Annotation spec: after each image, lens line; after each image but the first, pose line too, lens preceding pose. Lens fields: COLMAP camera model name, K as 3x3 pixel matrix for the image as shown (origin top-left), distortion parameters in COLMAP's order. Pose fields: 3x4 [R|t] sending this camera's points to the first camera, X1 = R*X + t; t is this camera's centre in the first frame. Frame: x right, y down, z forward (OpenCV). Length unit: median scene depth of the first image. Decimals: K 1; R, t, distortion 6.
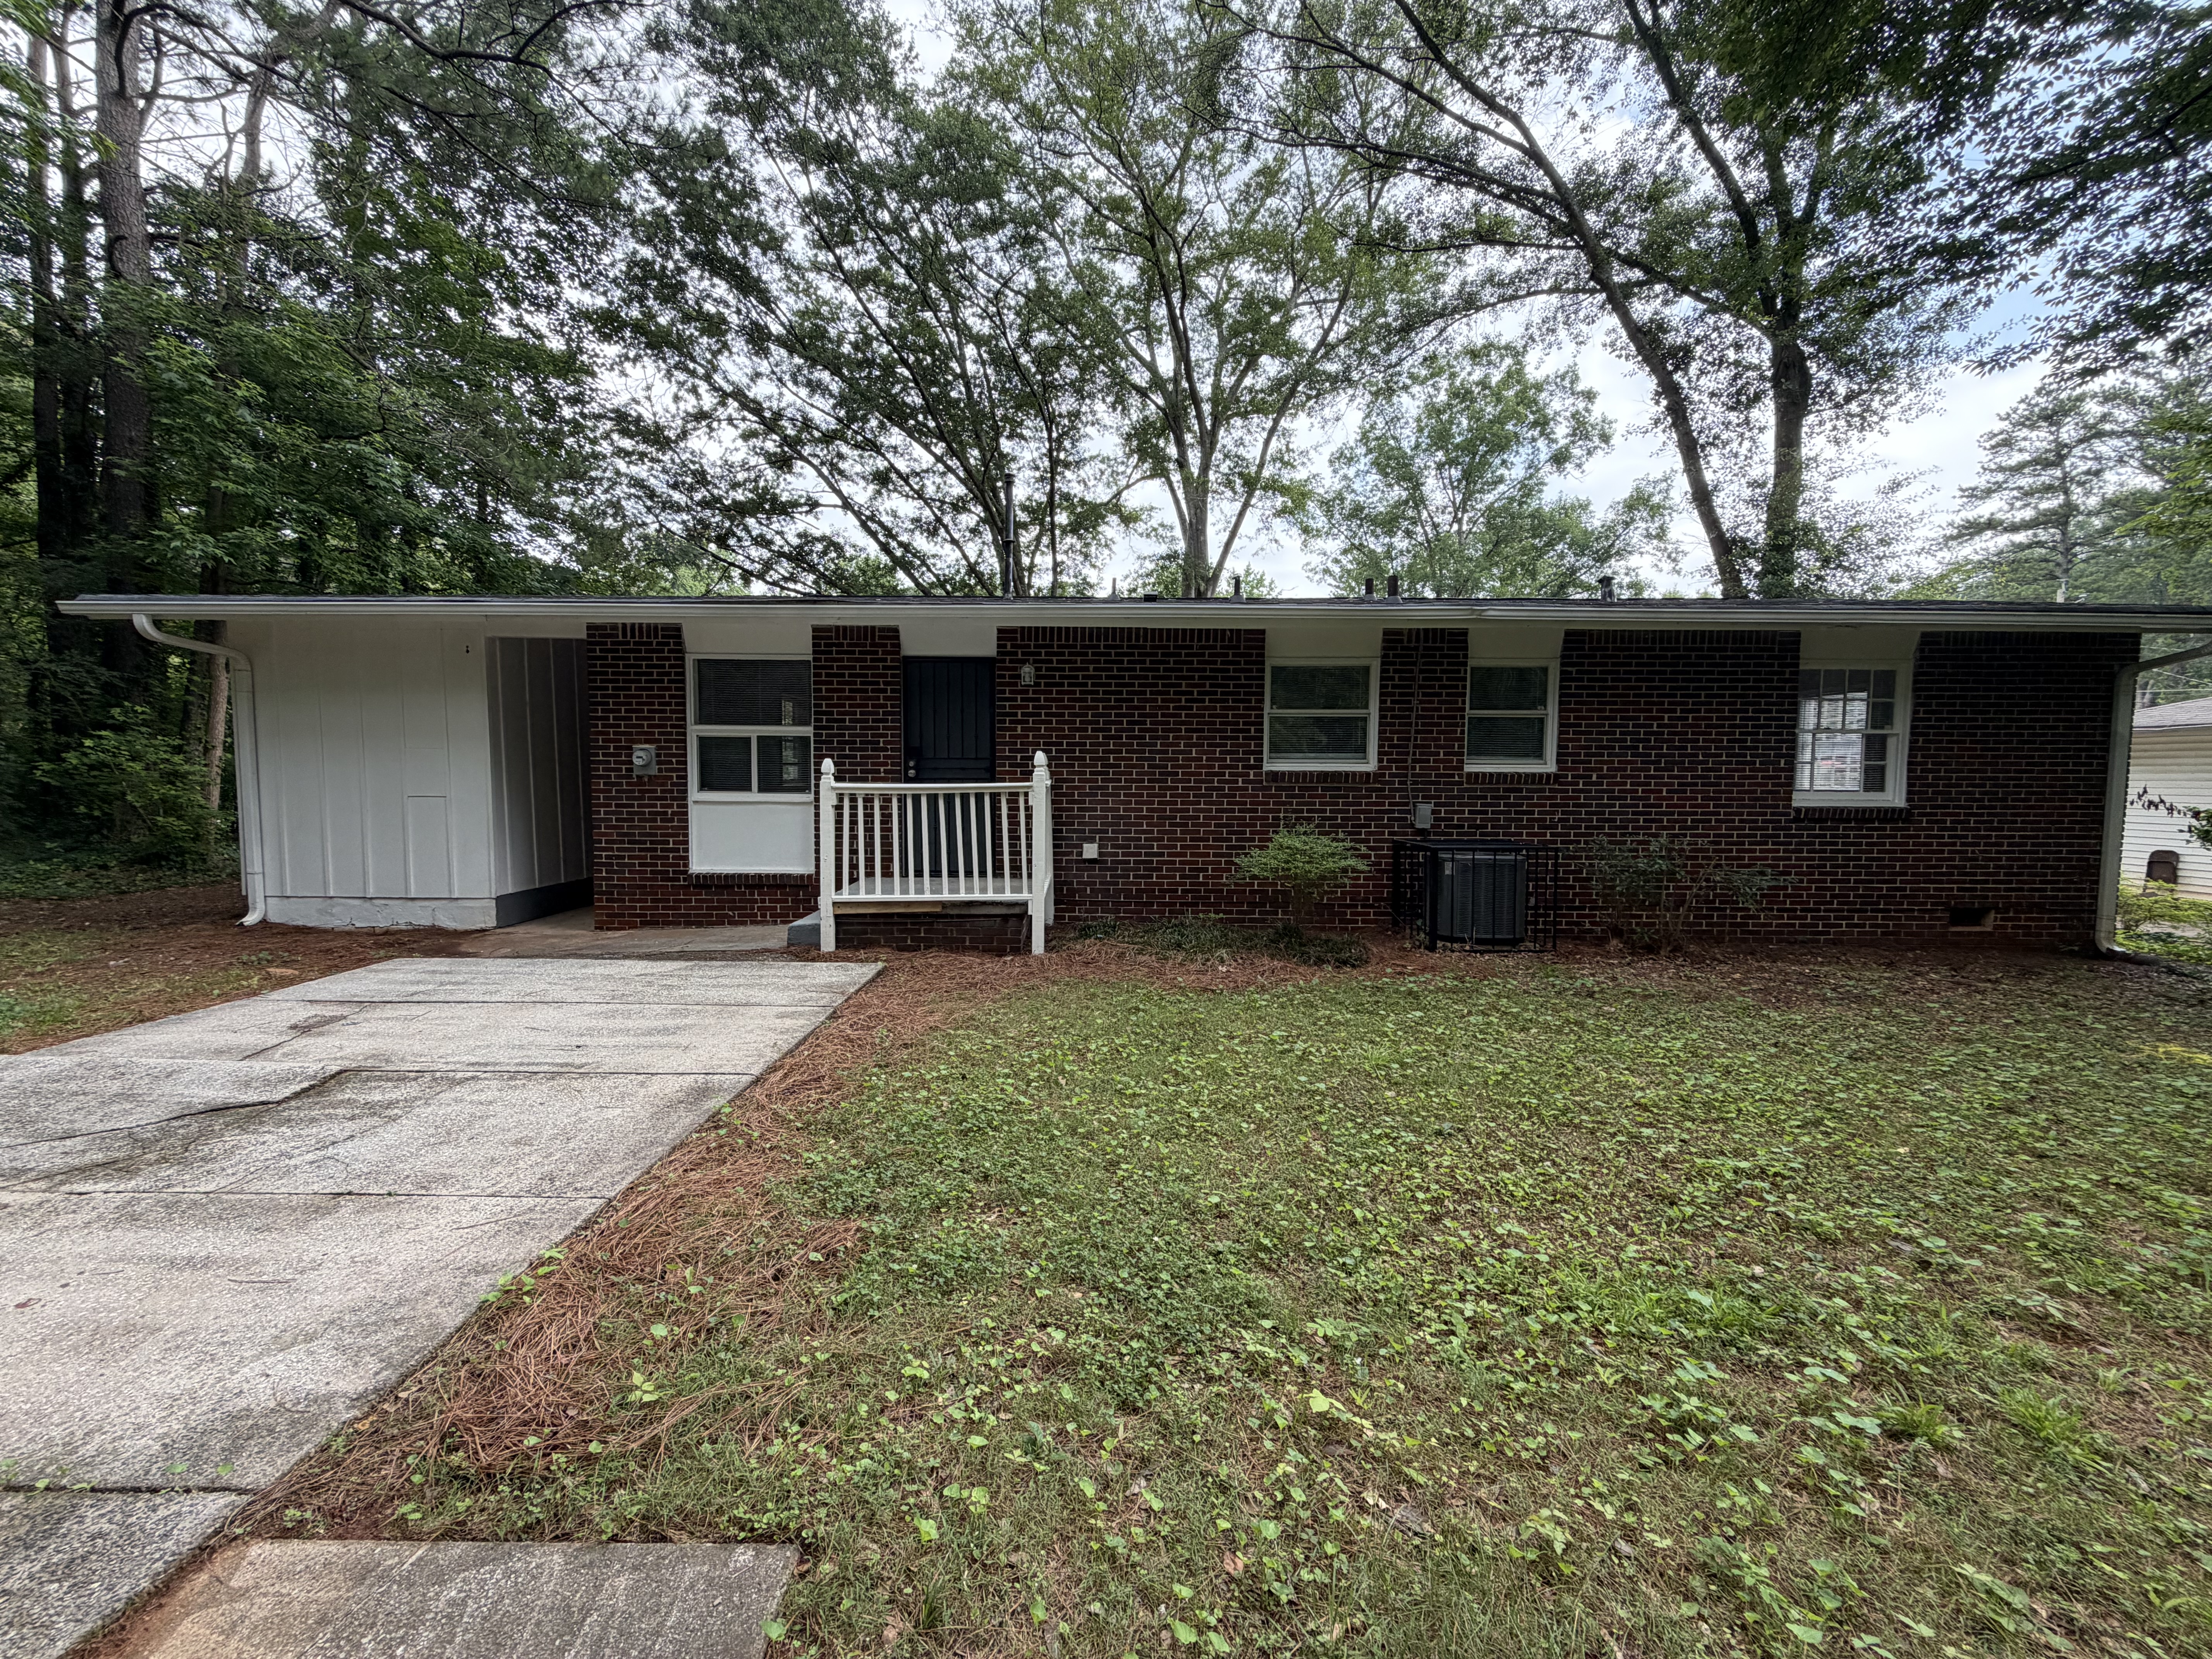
lens RADIAL K [[880.5, 0, 1107.8], [0, 880.5, 828.6], [0, 0, 1]] dist [0.002343, -0.000085]
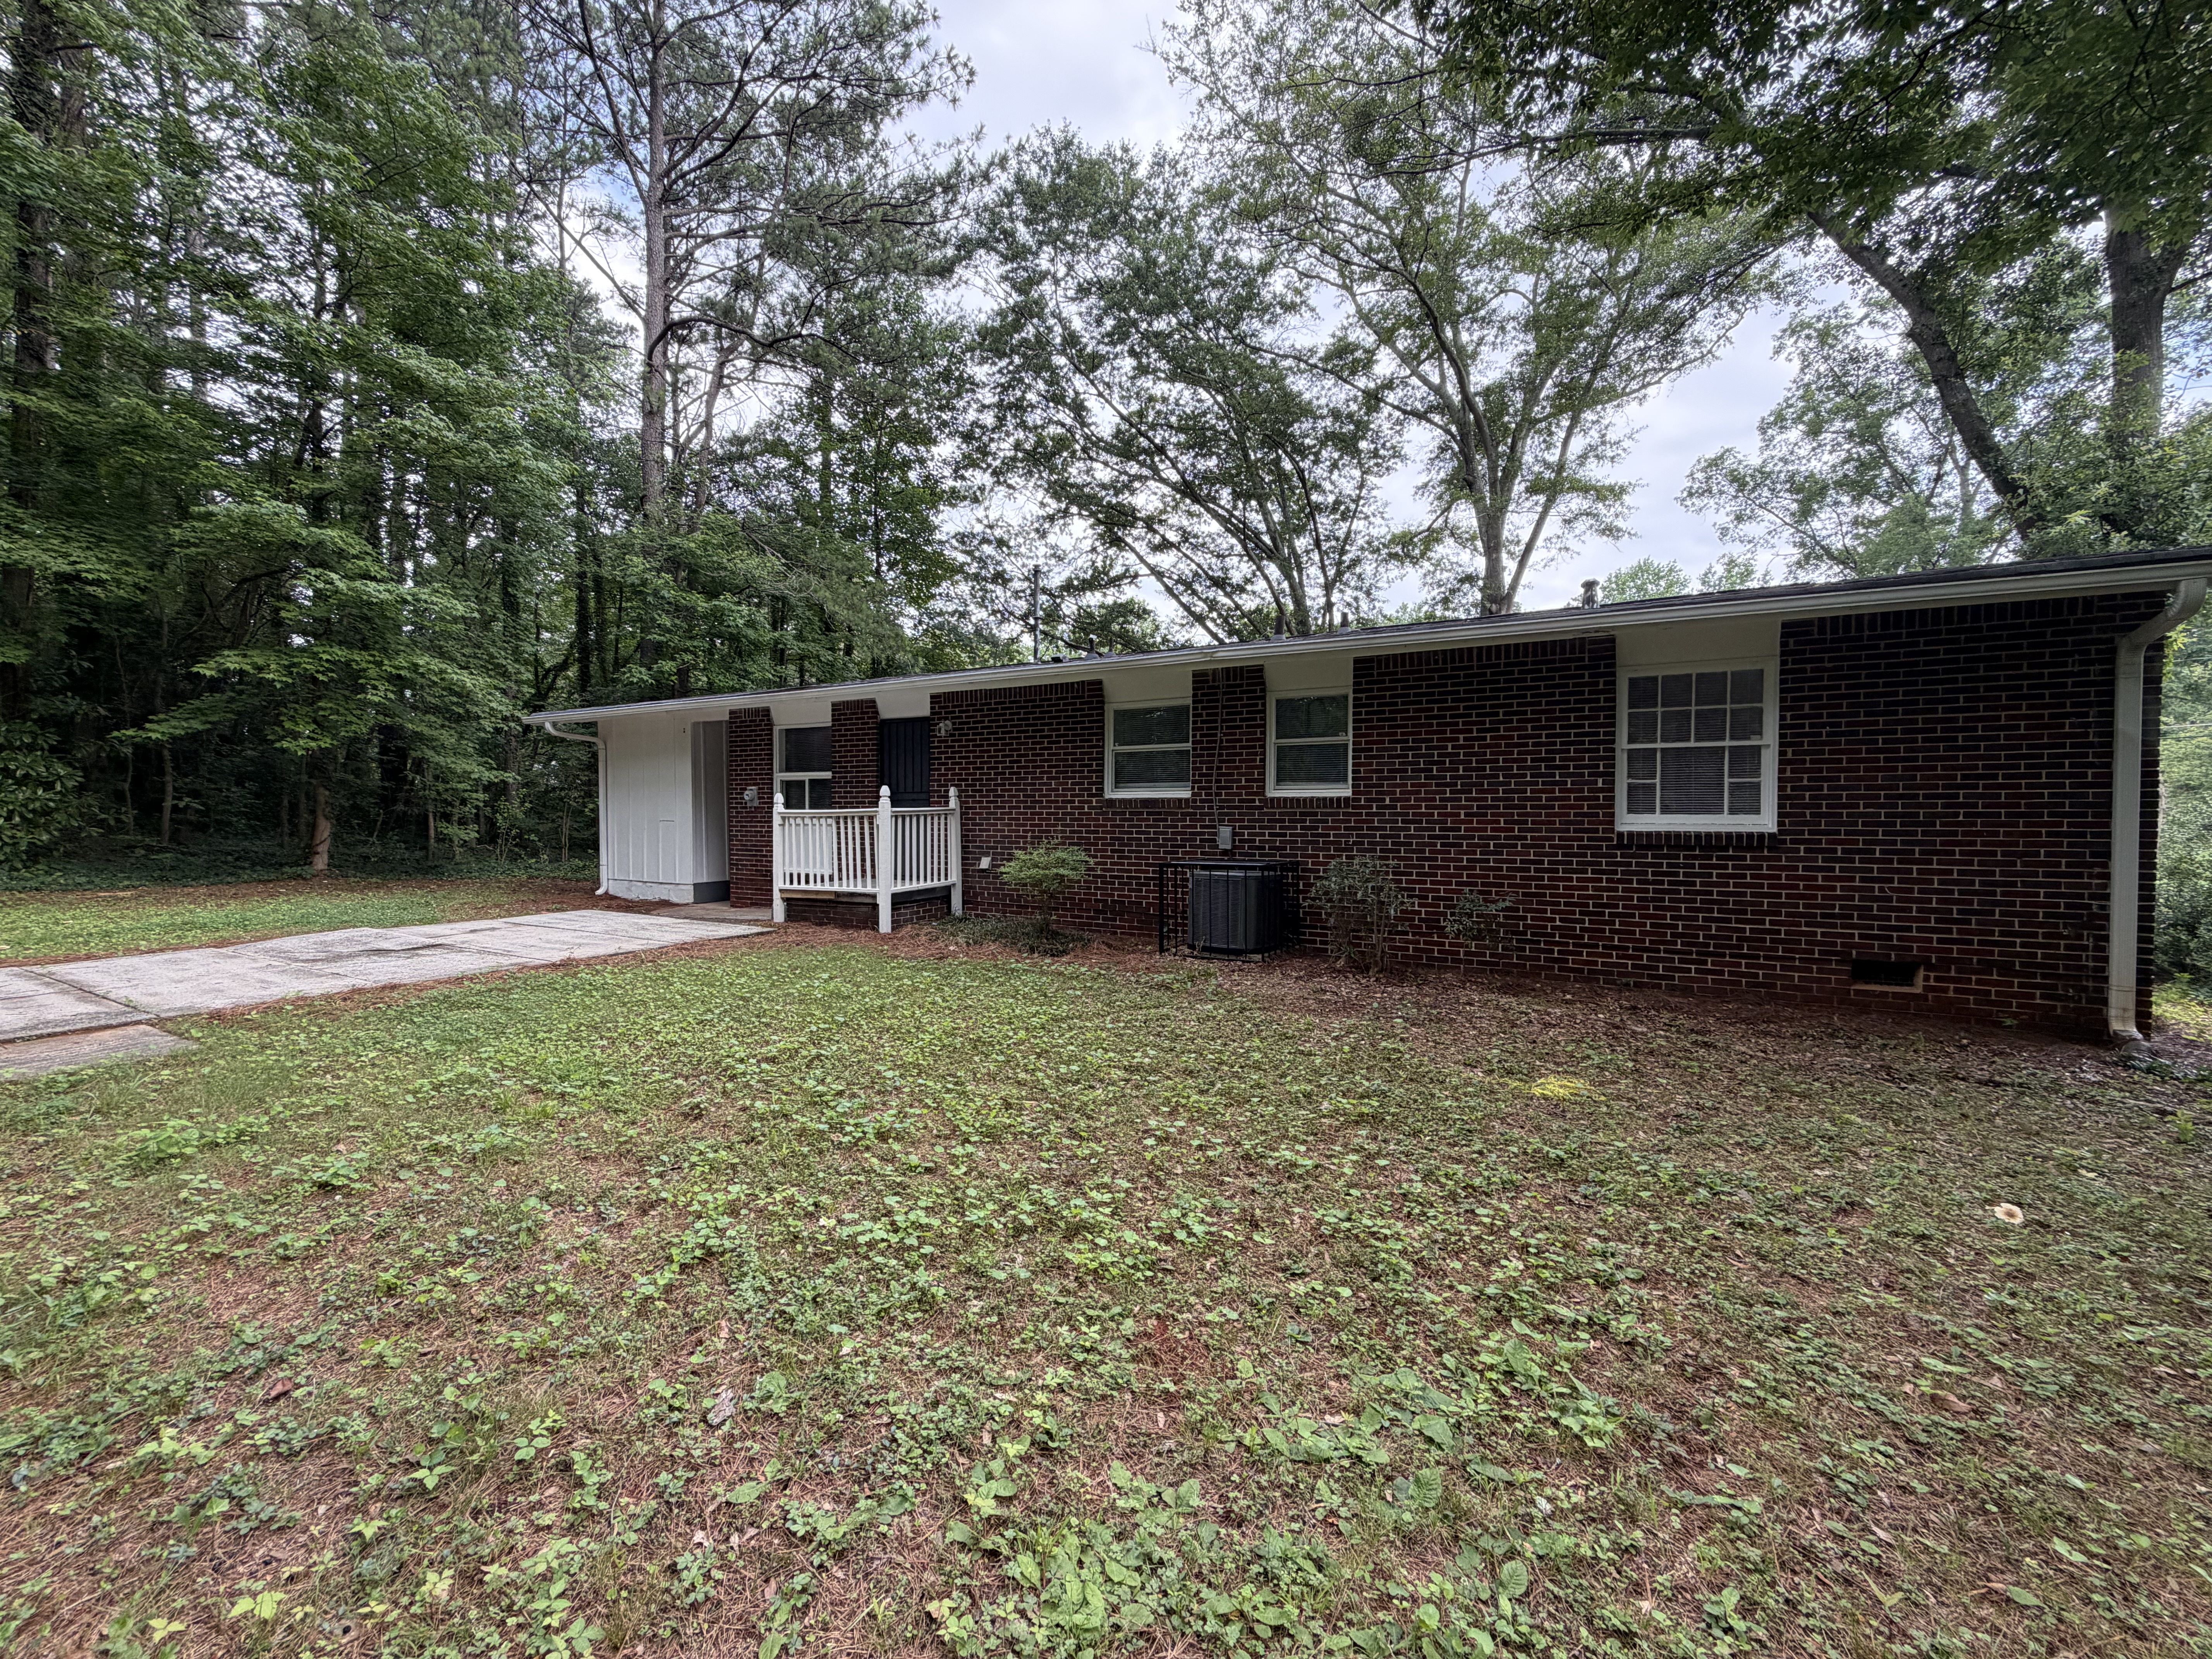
lens RADIAL K [[880.5, 0, 1090.6], [0, 880.5, 835.6], [0, 0, 1]] dist [0.002343, -0.000085]
pose [[0.869696, 0.008045, -0.493522, 0.746620], [-0.025972, 0.999228, -0.029479, 0.019621], [0.492904, 0.038456, 0.869234, -0.034503]]
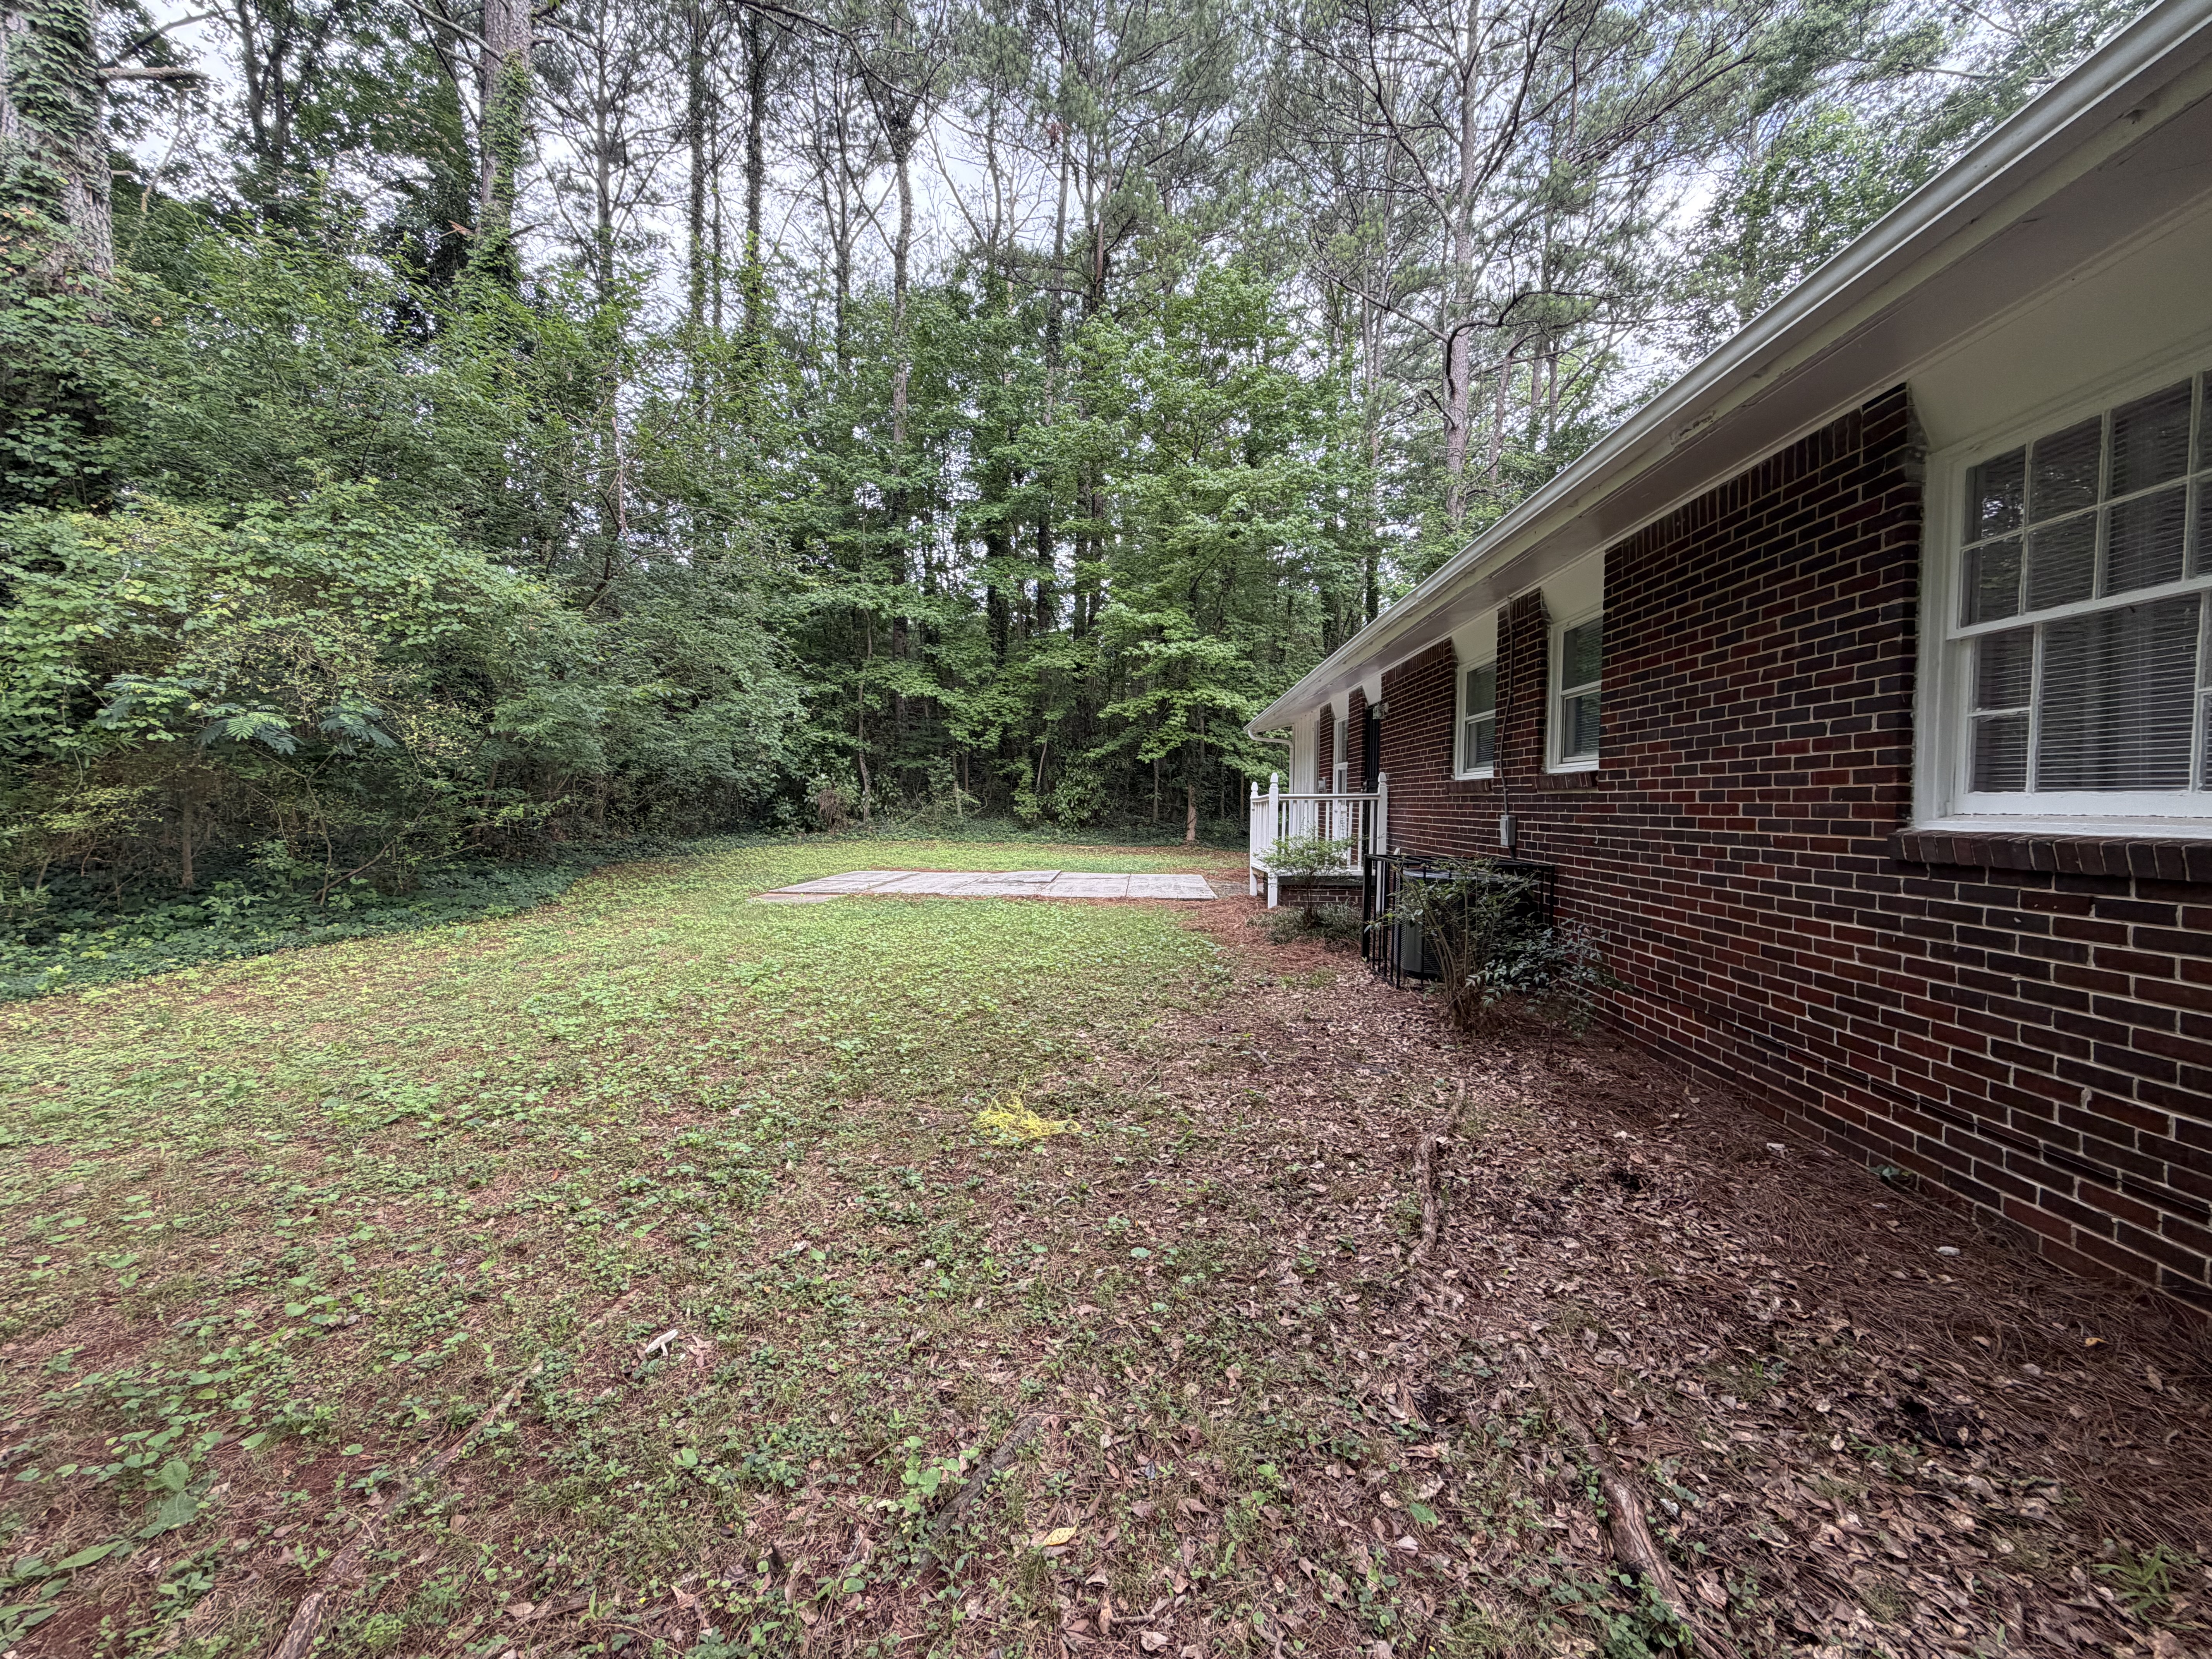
lens RADIAL K [[880.5, 0, 1105.1], [0, 880.5, 833.9], [0, 0, 1]] dist [0.002343, -0.000085]
pose [[-0.037434, 0.029821, -0.998854, 1.167140], [-0.068047, 0.997158, 0.032321, -0.011248], [0.996980, 0.069179, -0.035299, 0.639191]]
